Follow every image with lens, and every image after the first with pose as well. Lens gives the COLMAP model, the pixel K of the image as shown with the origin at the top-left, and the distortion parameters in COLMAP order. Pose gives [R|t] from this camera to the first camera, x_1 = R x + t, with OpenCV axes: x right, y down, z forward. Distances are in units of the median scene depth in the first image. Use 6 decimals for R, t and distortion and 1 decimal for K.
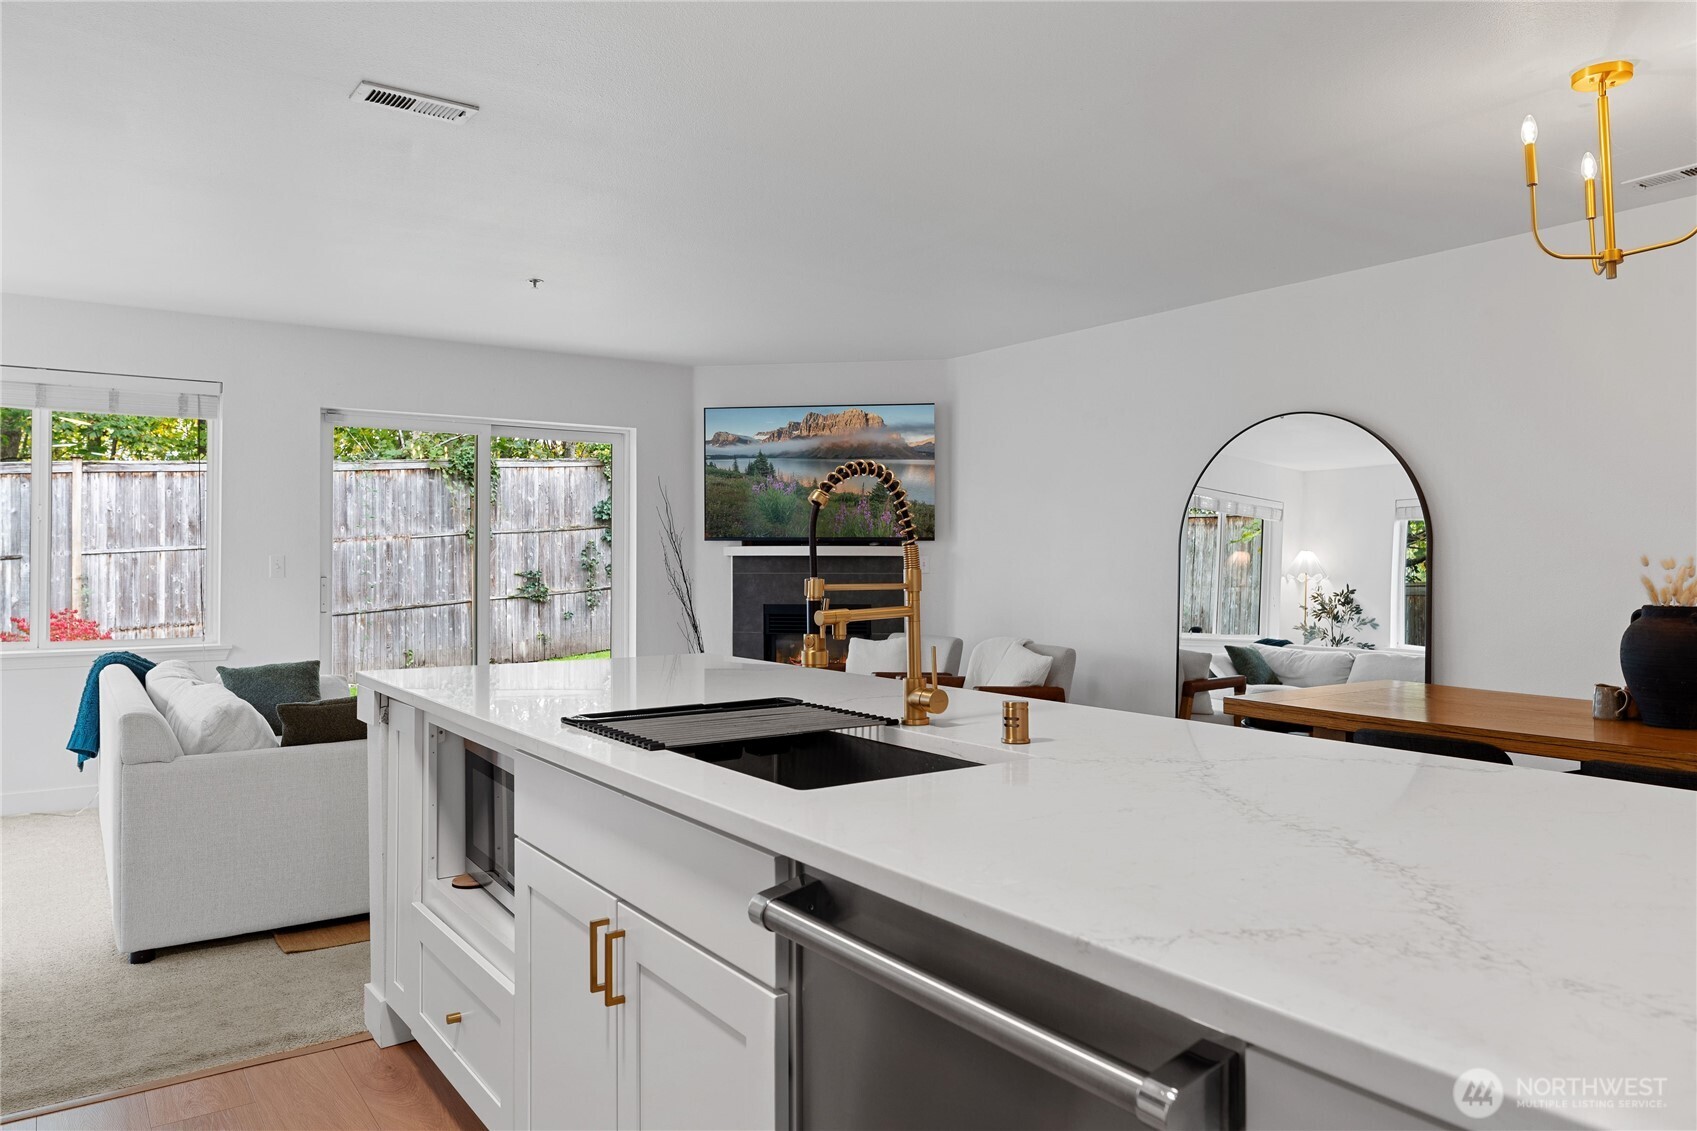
lens RADIAL K [[1155.2, 0, 851.7], [0, 1155.2, 543.9], [0, 0, 1]] dist [-0.001134, 0.004773]
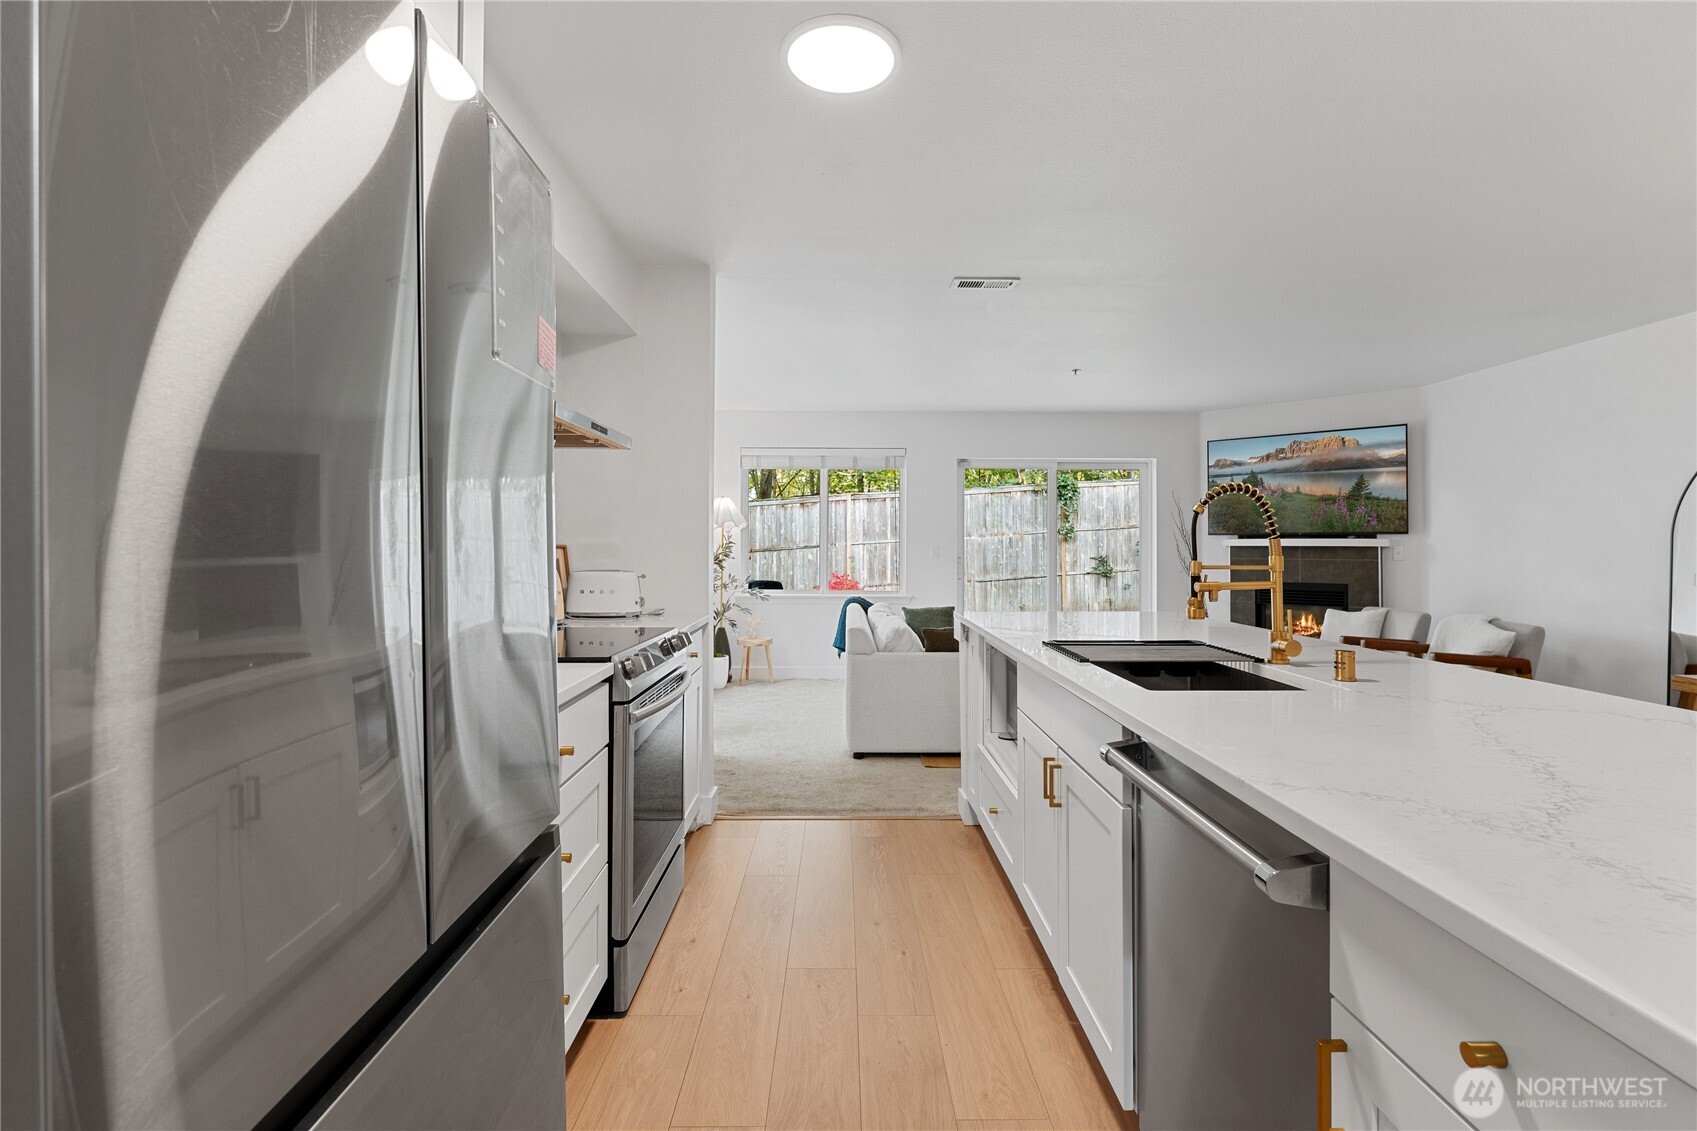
lens RADIAL K [[772.8, 0, 847.0], [0, 772.8, 538.7], [0, 0, 1]] dist [-0.000743, 0.000193]
pose [[0.824336, -0.003257, -0.566092, 0.042860], [0.004045, 0.999992, 0.000136, -0.000595], [0.566087, -0.002402, 0.824342, -0.027521]]
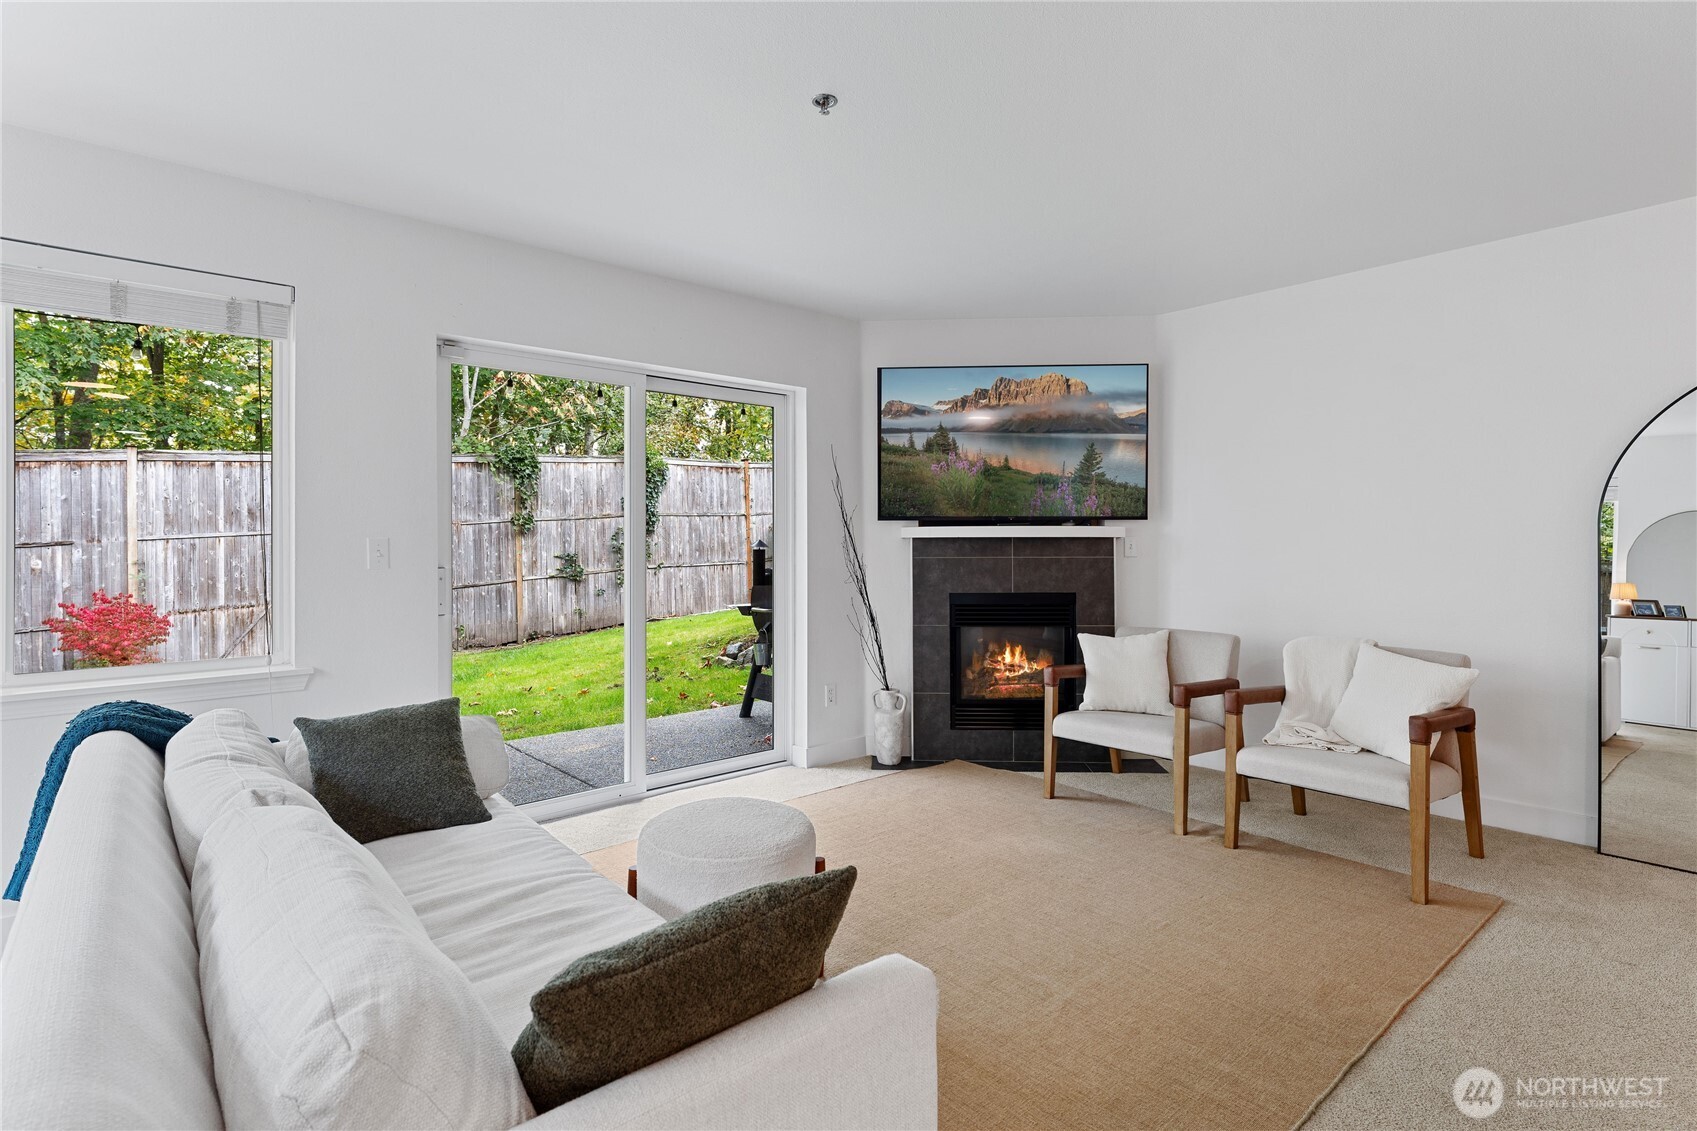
lens RADIAL K [[834.0, 0, 817.9], [0, 834.0, 541.9], [0, 0, 1]] dist [0.022477, -0.000552]
pose [[0.998031, -0.000412, 0.062715, -0.203533], [-0.000615, 0.999866, 0.016347, -0.004253], [-0.062713, -0.016354, 0.997898, 0.395543]]
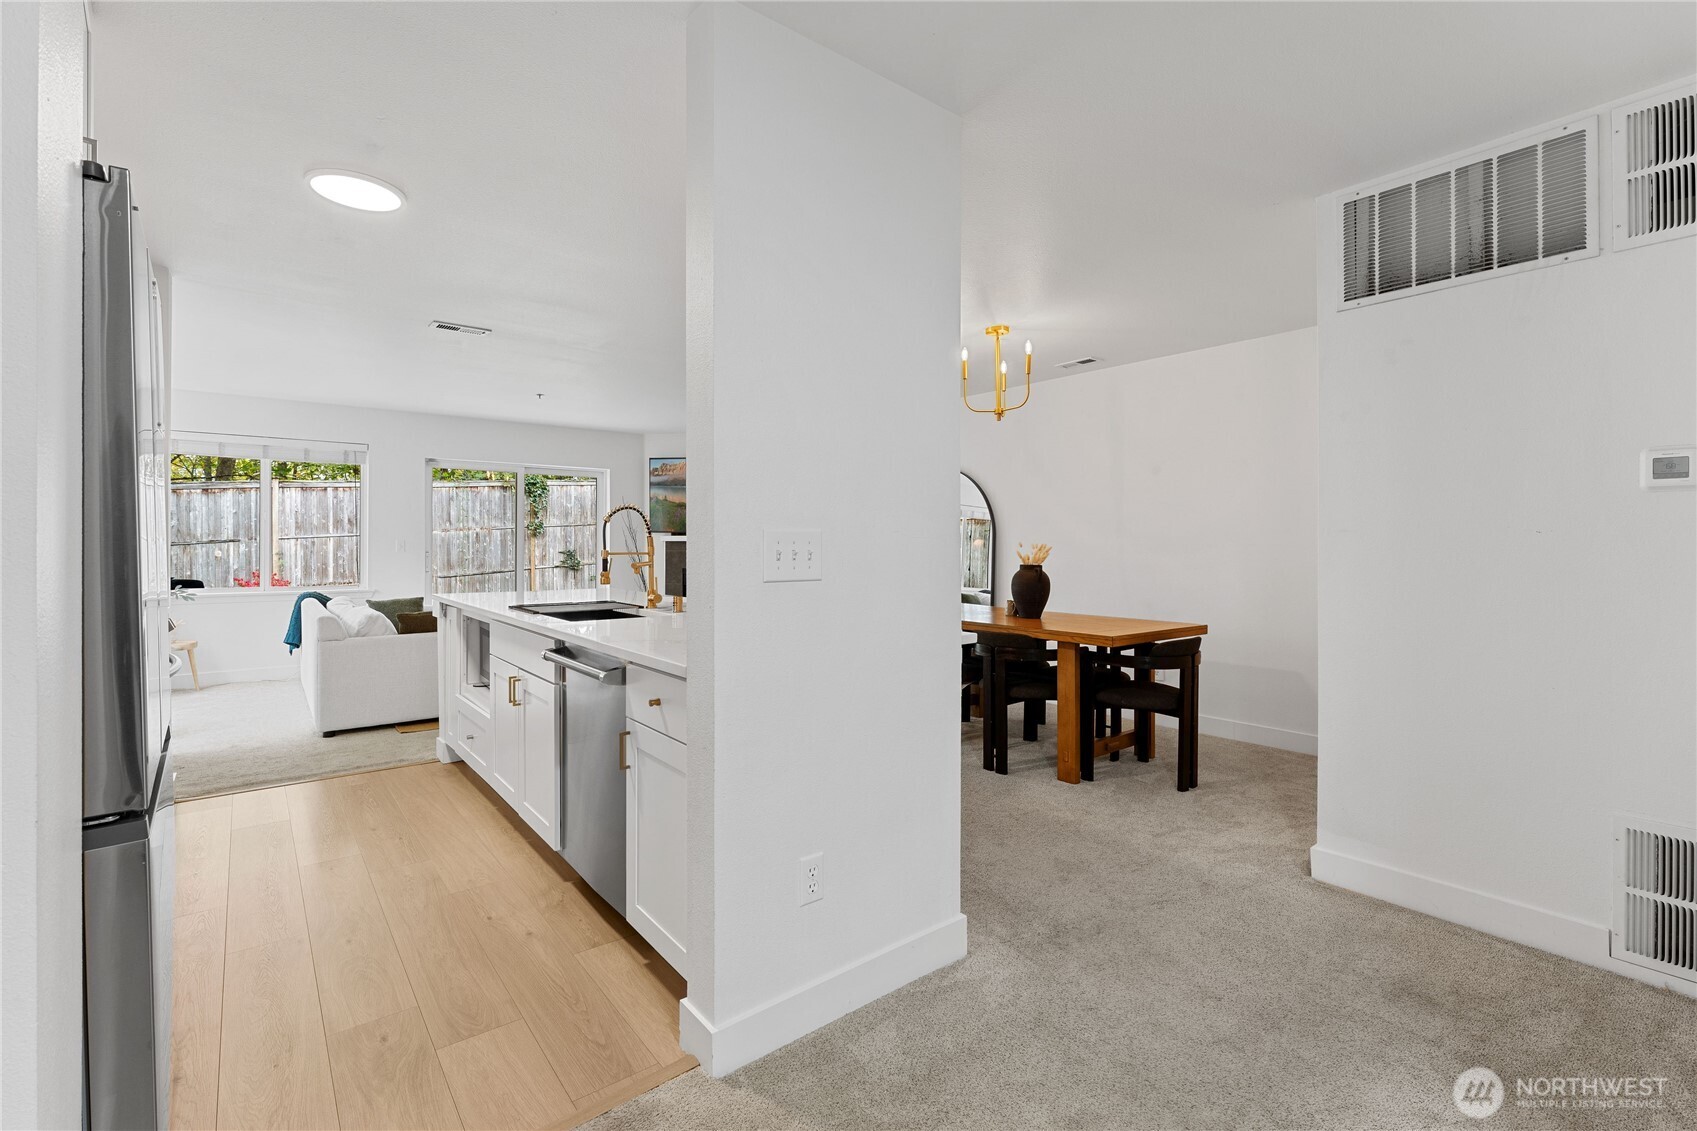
lens RADIAL K [[760.2, 0, 845.3], [0, 760.2, 543.1], [0, 0, 1]] dist [0.000489, 0.000173]
pose [[0.998235, 0.003167, 0.059311, 0.102652], [-0.003907, 0.999916, 0.012360, -0.002228], [-0.059267, -0.012570, 0.998163, -0.184982]]
